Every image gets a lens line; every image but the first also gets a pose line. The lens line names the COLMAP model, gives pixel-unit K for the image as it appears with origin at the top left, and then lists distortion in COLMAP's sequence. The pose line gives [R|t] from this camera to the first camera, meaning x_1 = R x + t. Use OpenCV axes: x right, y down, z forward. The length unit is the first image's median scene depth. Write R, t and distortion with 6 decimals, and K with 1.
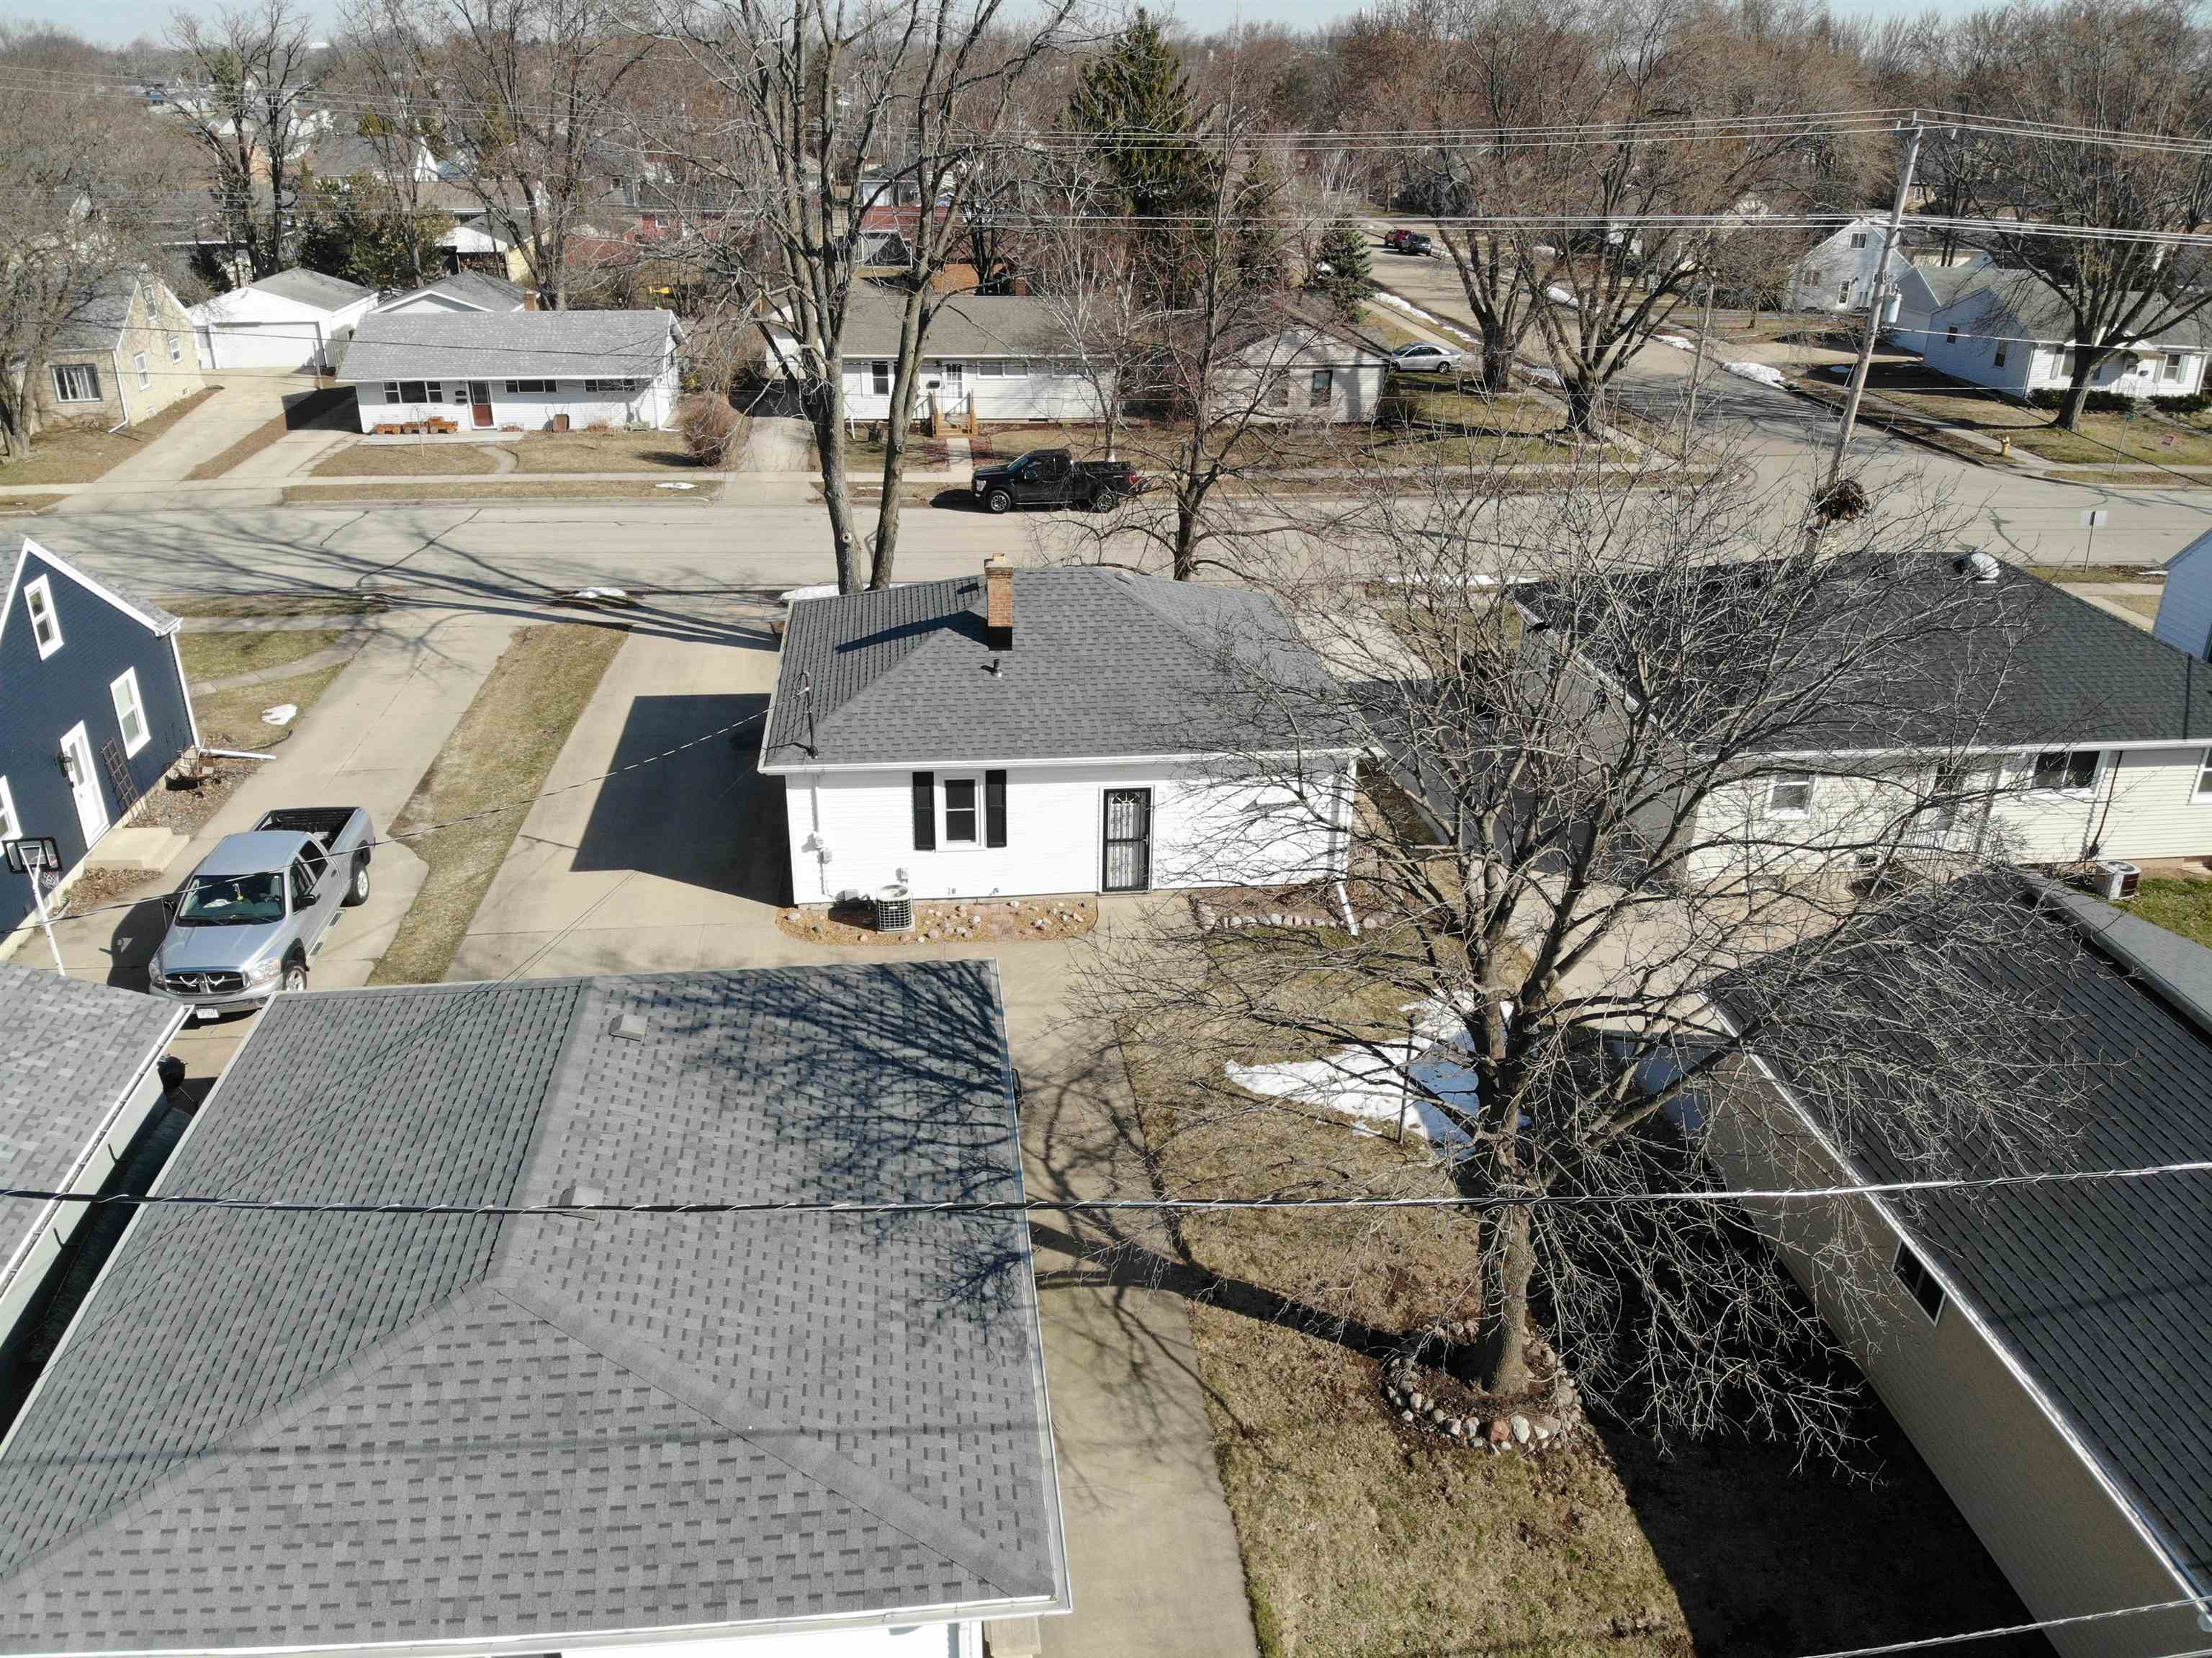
lens RADIAL K [[1692.2, 0, 1106.0], [0, 1692.2, 829.0], [0, 0, 1]] dist [0.185109, -0.400348]
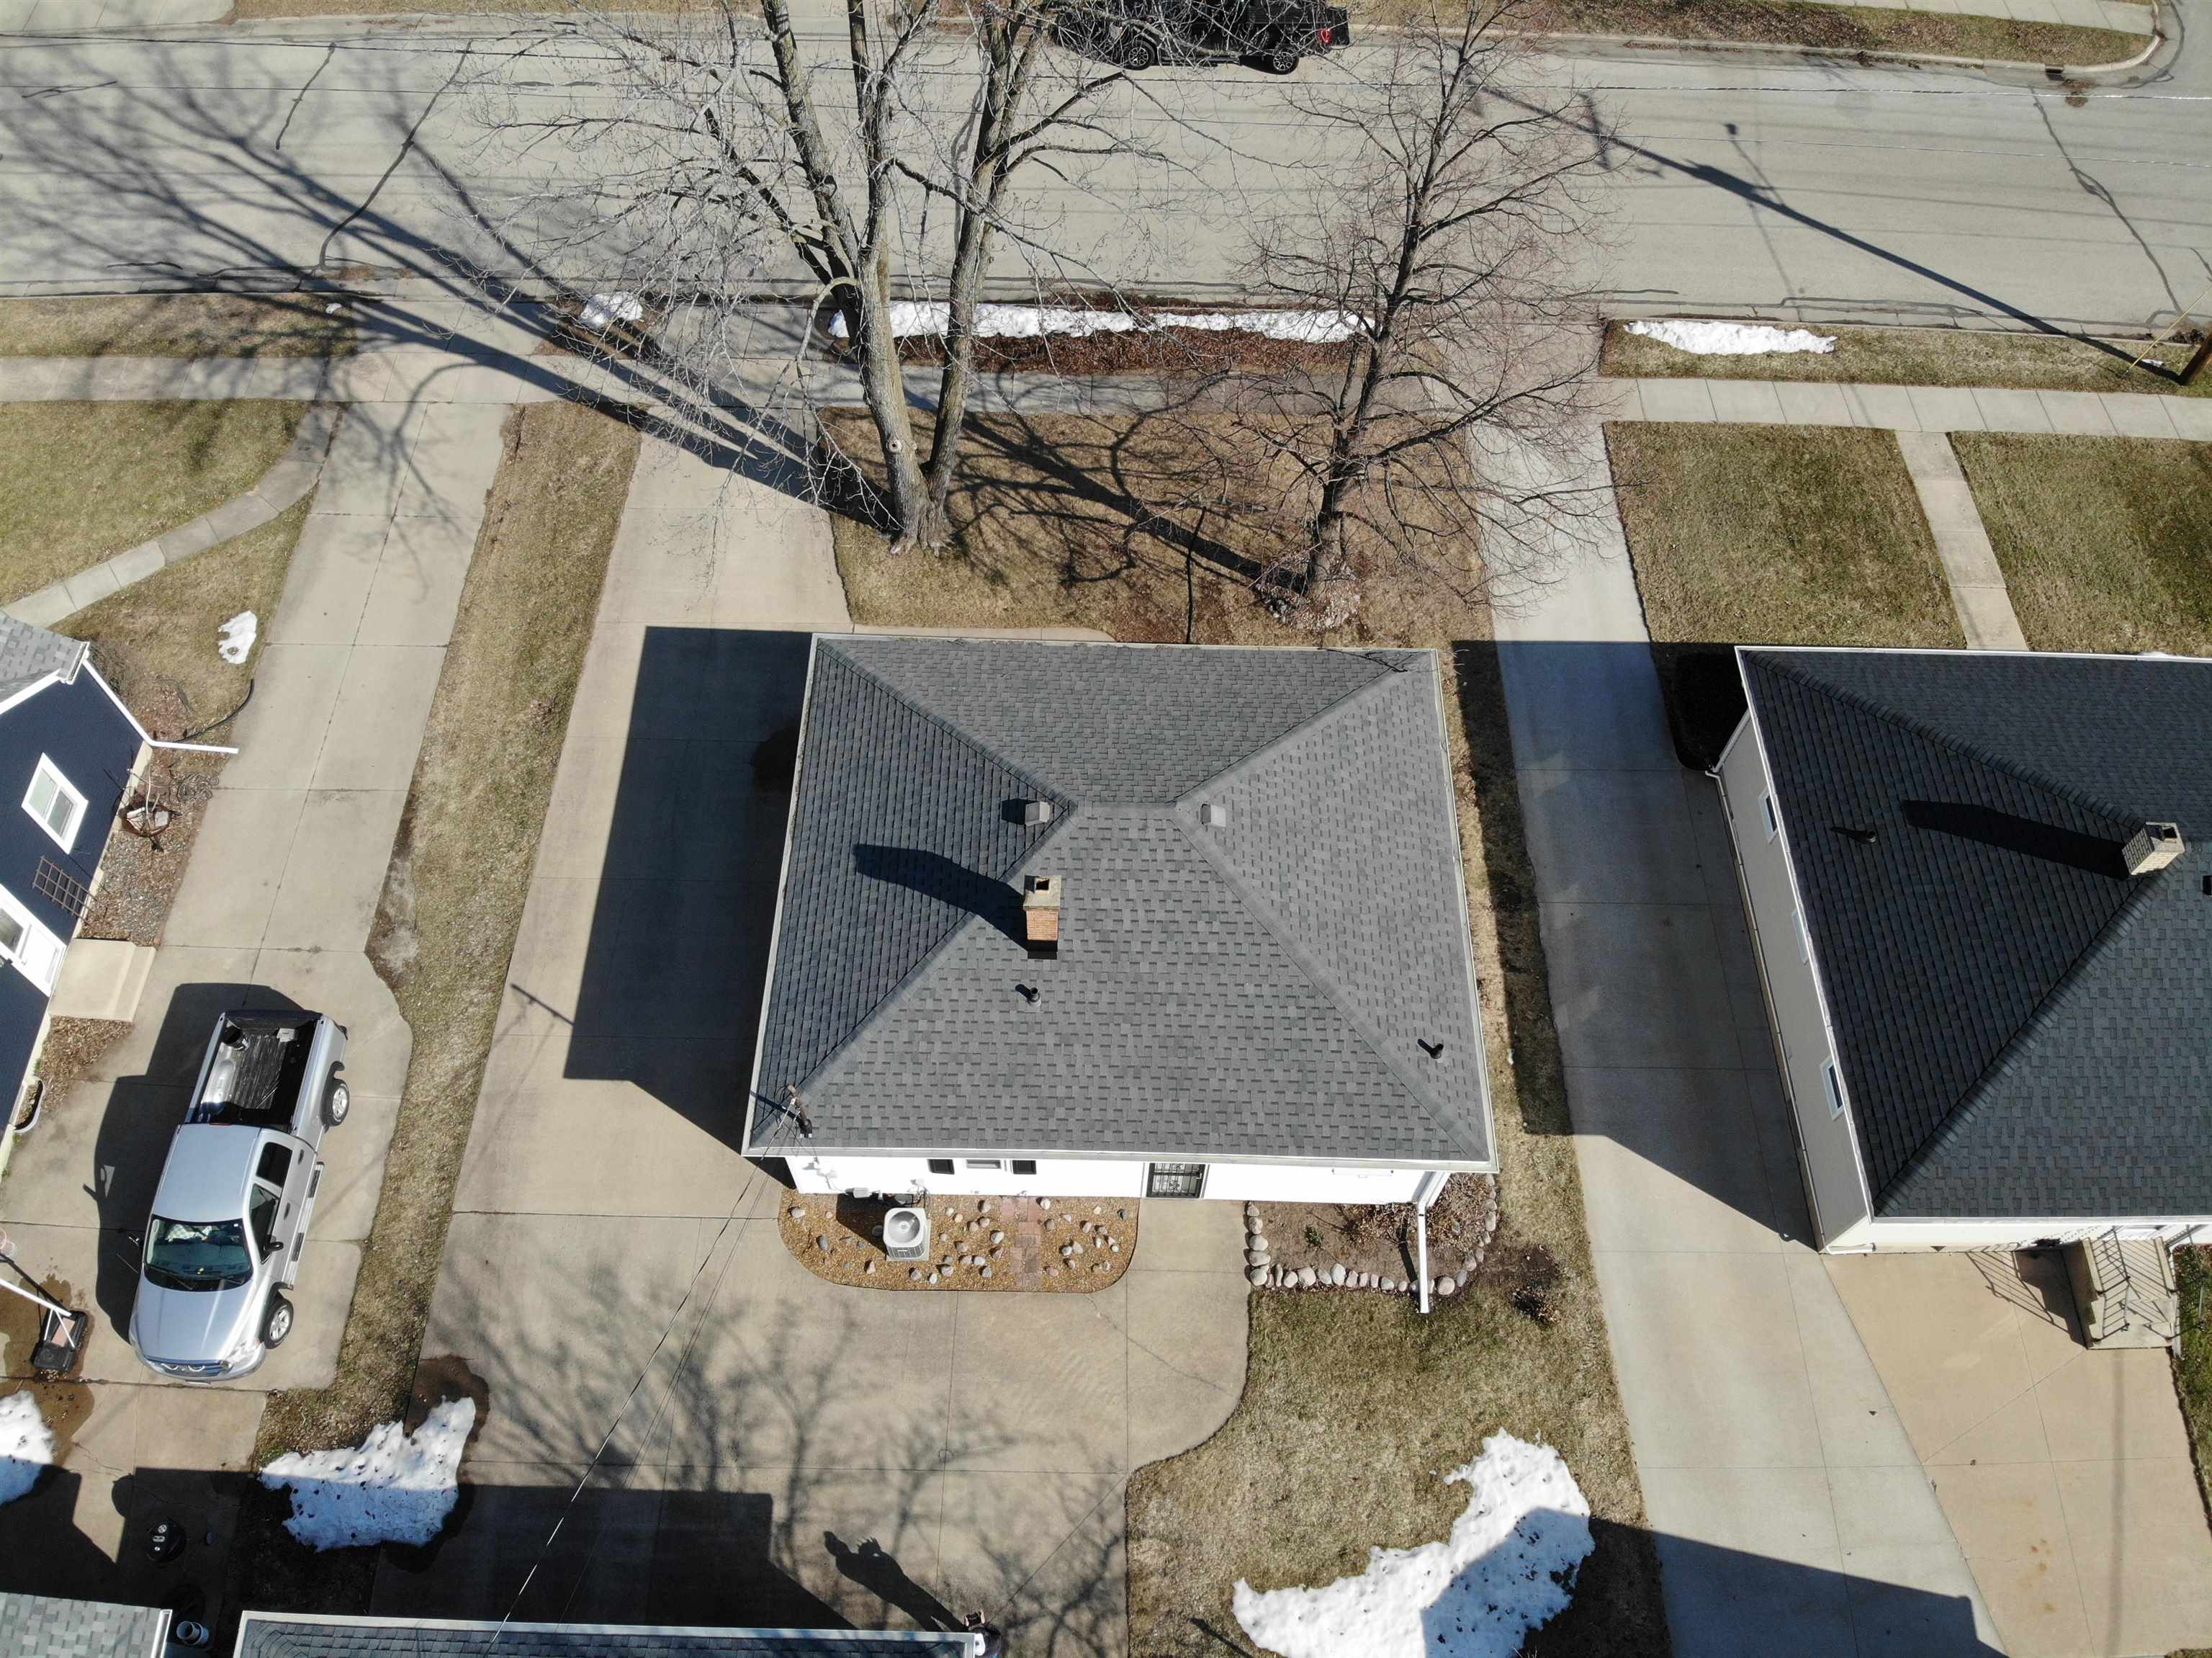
lens RADIAL K [[1740.0, 0, 1106.0], [0, 1740.0, 829.0], [0, 0, 1]] dist [0.090047, -0.245825]
pose [[0.991828, 0.108726, -0.066757, 0.016664], [-0.053975, 0.831686, 0.552617, -0.631009], [0.115605, -0.544498, 0.830757, 0.362133]]
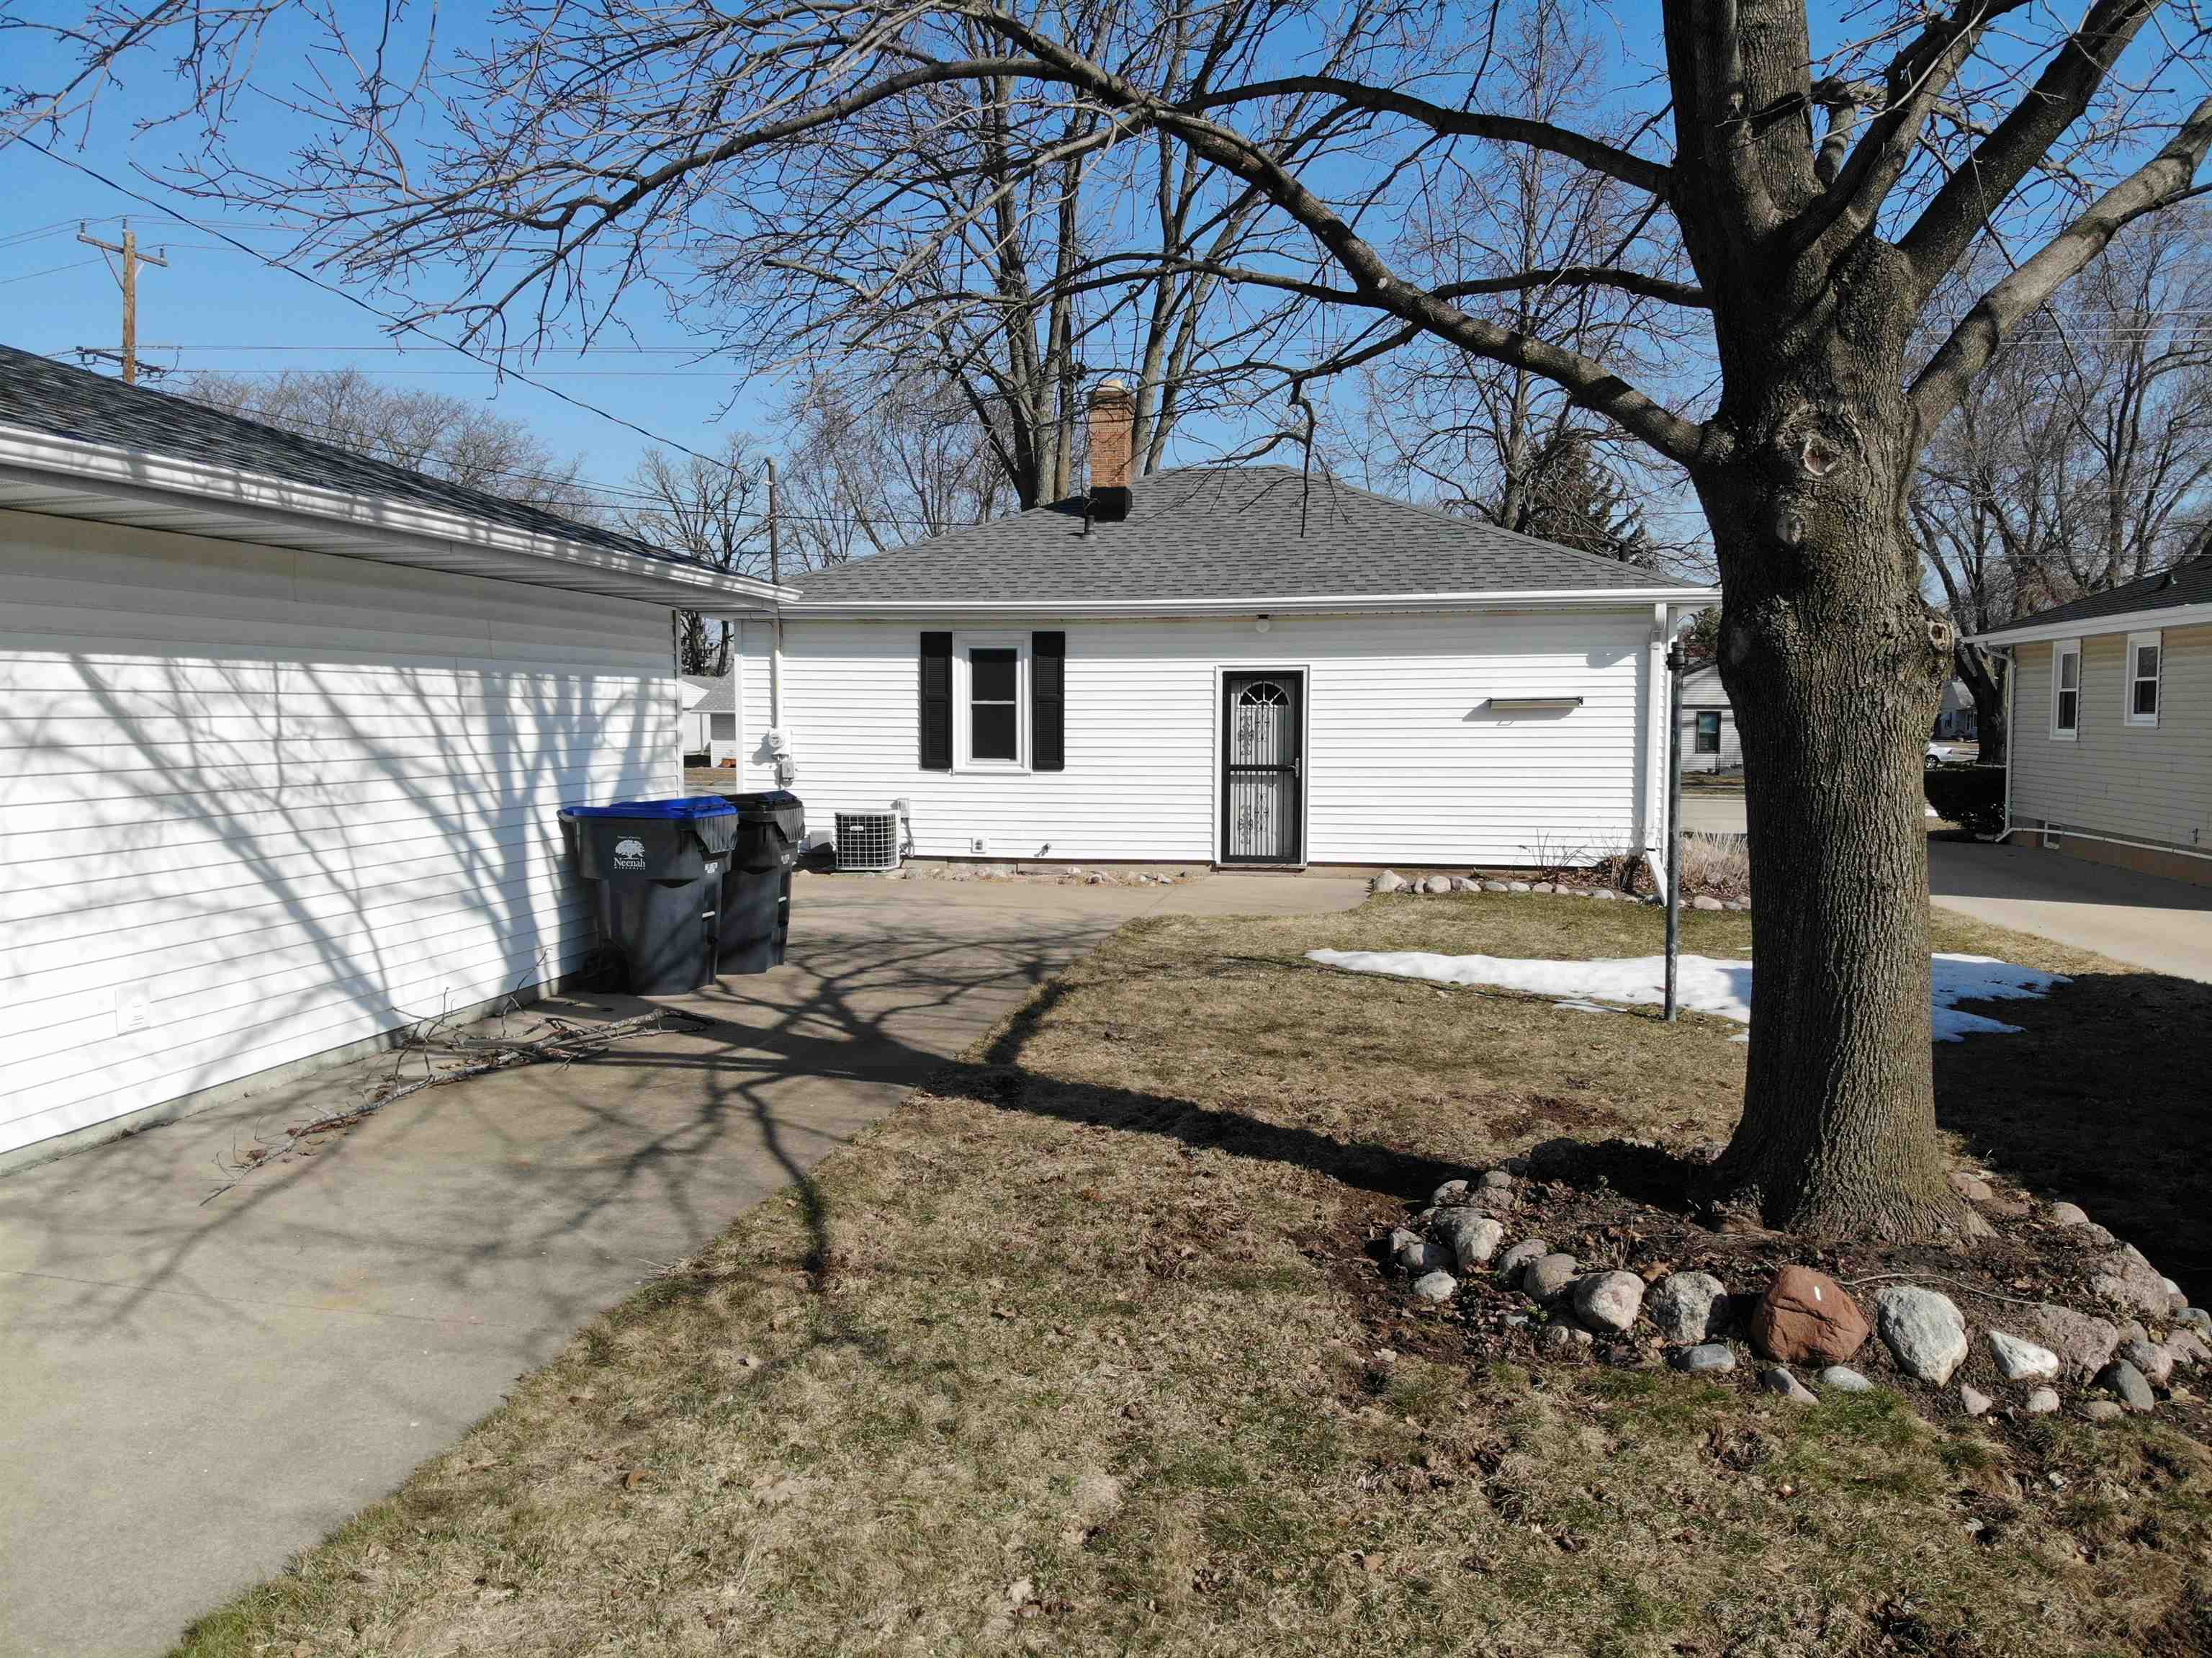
lens RADIAL K [[1633.8, 0, 1121.8], [0, 1633.8, 896.6], [0, 0, 1]] dist [0.158403, -0.303769]
pose [[0.959700, 0.014942, -0.280630, 0.128820], [-0.105503, 0.944700, -0.310500, 0.236684], [0.260472, 0.327594, 0.908205, 0.483237]]
